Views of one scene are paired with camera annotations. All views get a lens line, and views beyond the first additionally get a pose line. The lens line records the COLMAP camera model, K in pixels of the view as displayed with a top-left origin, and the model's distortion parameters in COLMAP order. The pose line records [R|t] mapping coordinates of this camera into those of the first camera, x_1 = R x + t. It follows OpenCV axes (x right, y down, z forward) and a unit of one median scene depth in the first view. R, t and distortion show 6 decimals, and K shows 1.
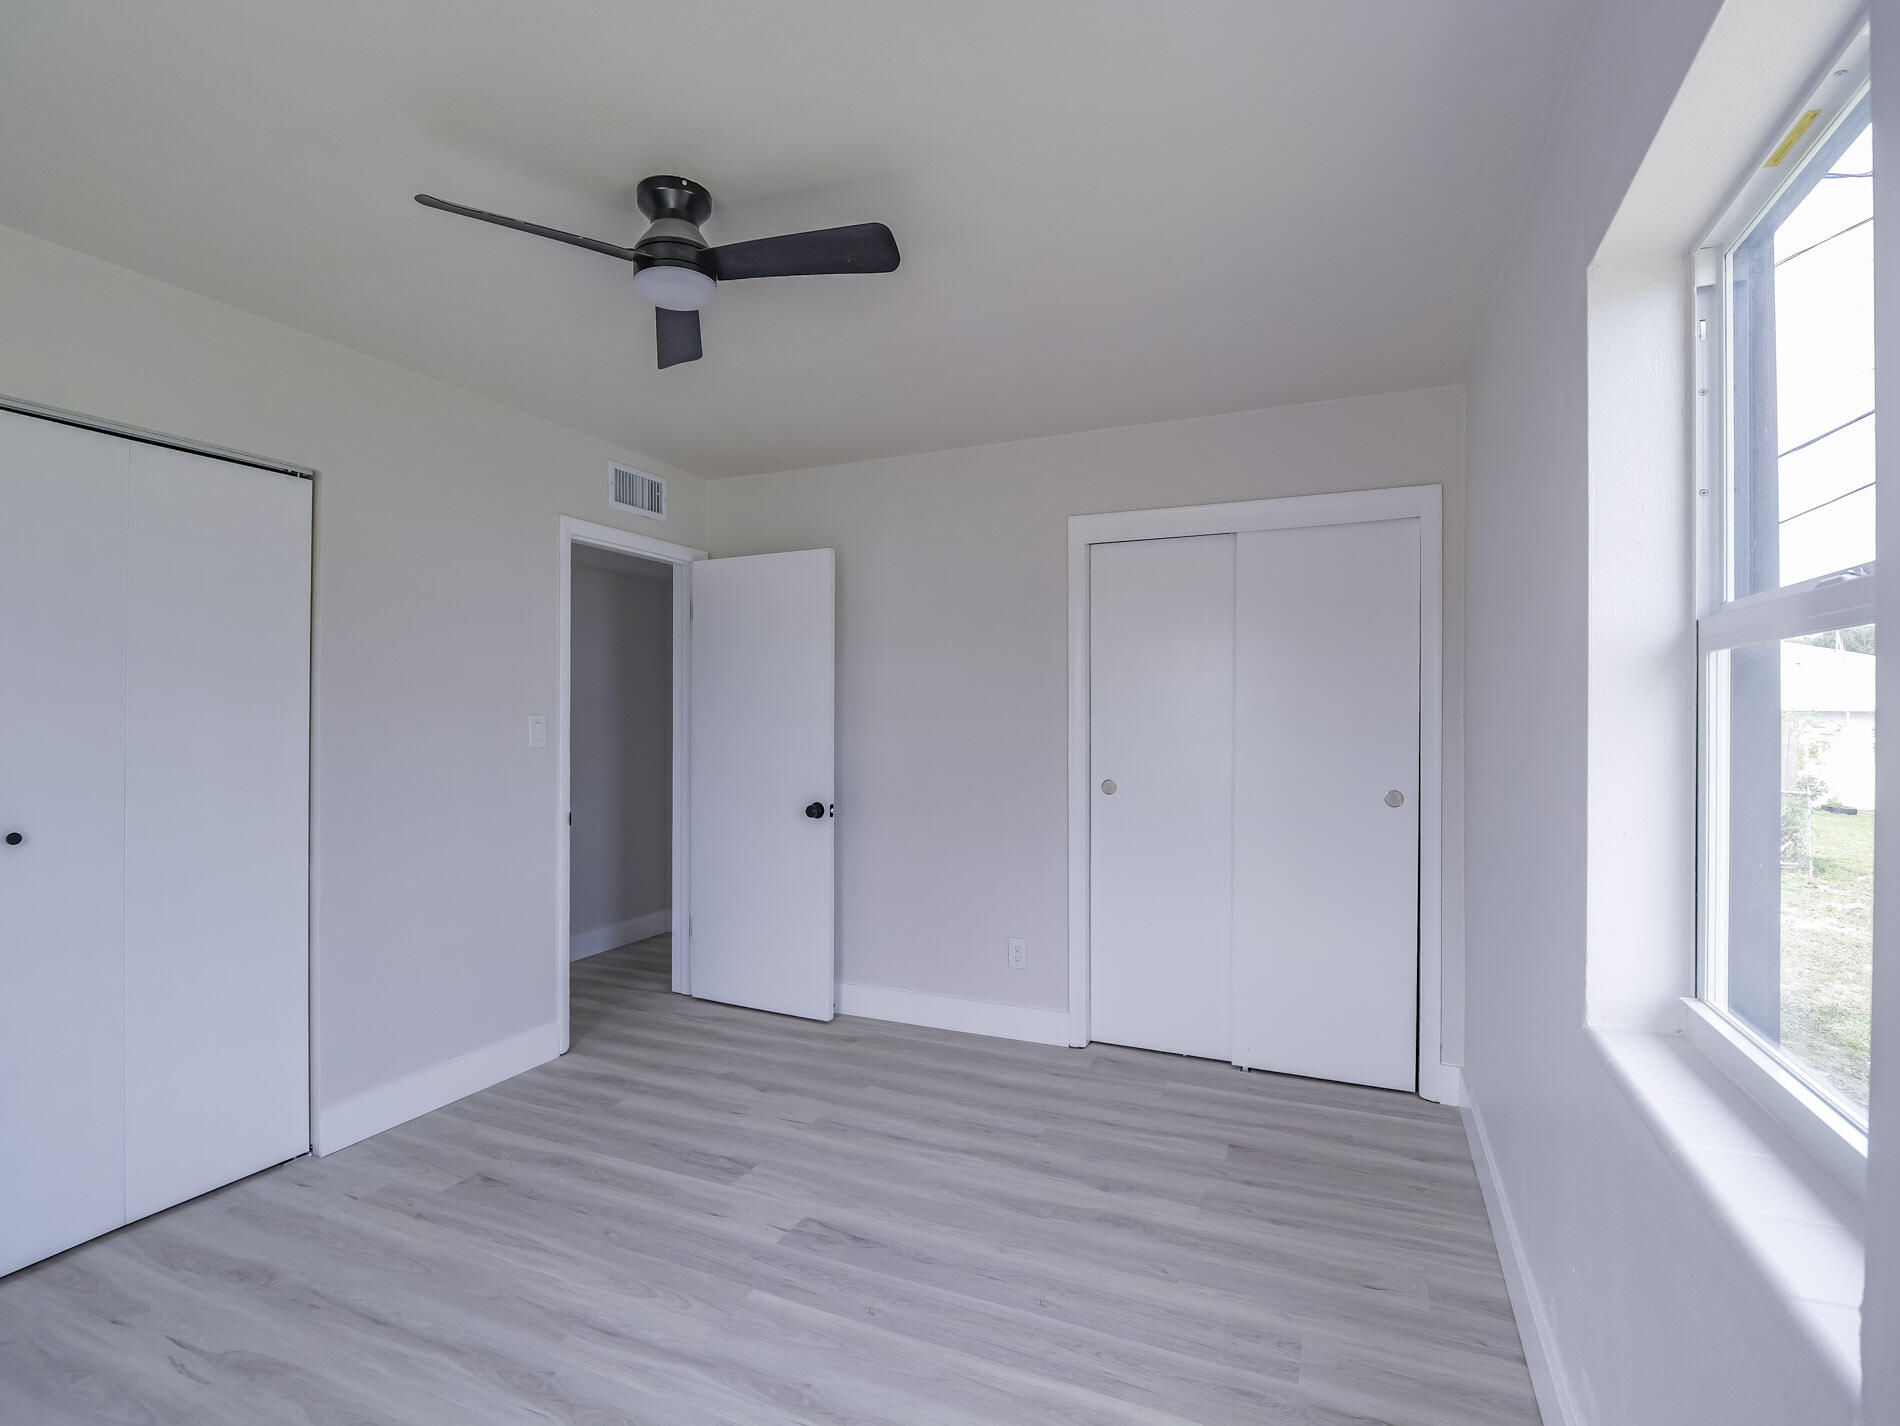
lens RADIAL K [[944.0, 0, 910.8], [0, 944.0, 713.5], [0, 0, 1]] dist [-0.031136, -0.000183]
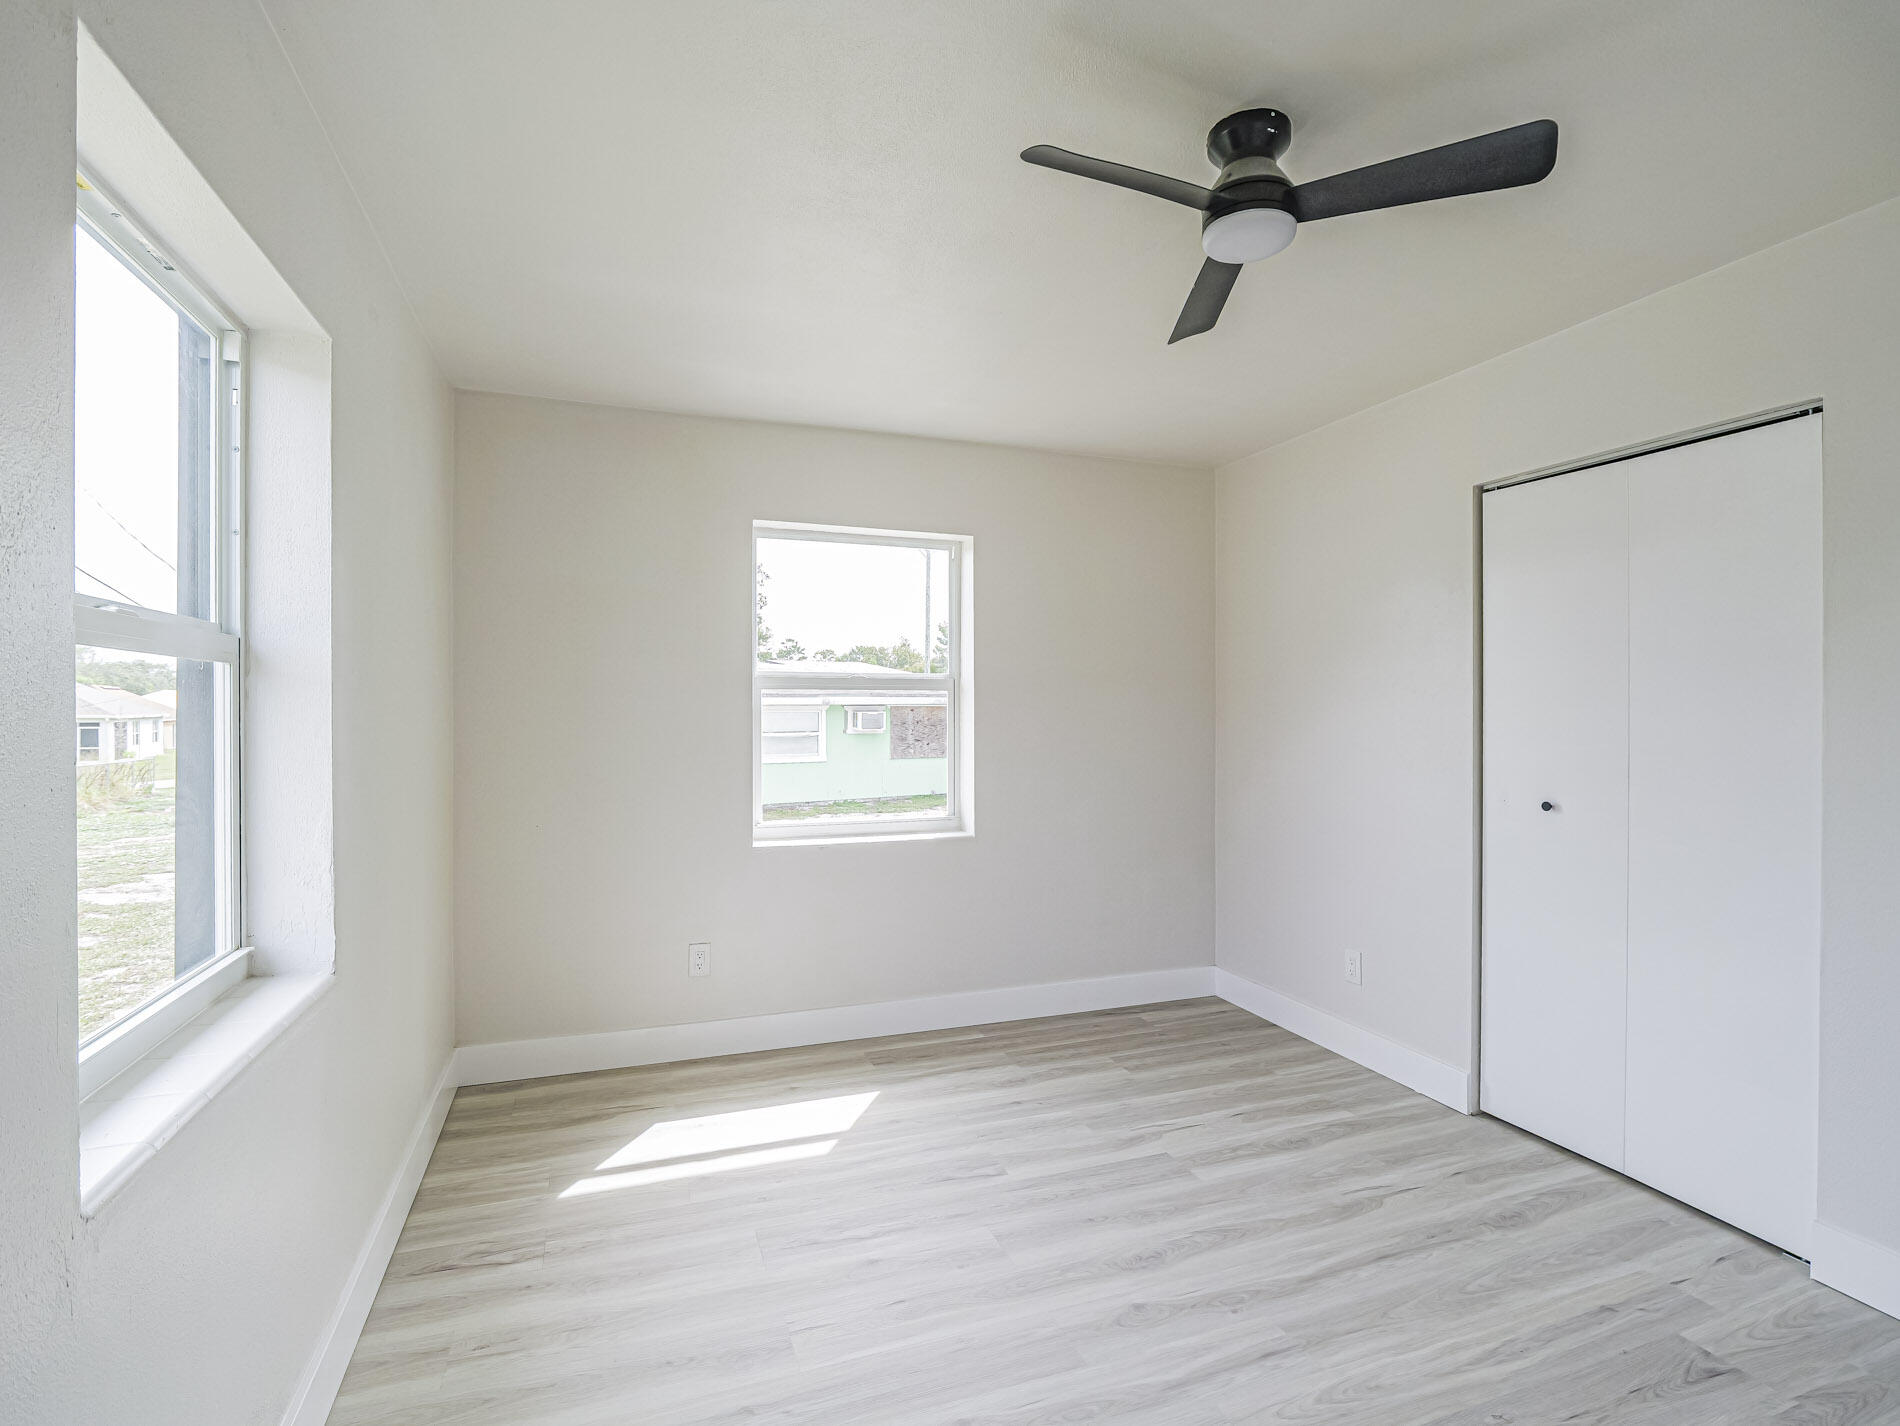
lens RADIAL K [[895.8, 0, 950.0], [0, 895.8, 713.0], [0, 0, 1]] dist [-0.018349, 0.000021]
pose [[-0.701457, 0.004571, -0.712697, 0.494680], [0.001603, 0.999987, 0.004835, -0.002846], [0.712710, 0.002249, -0.701456, 1.239344]]
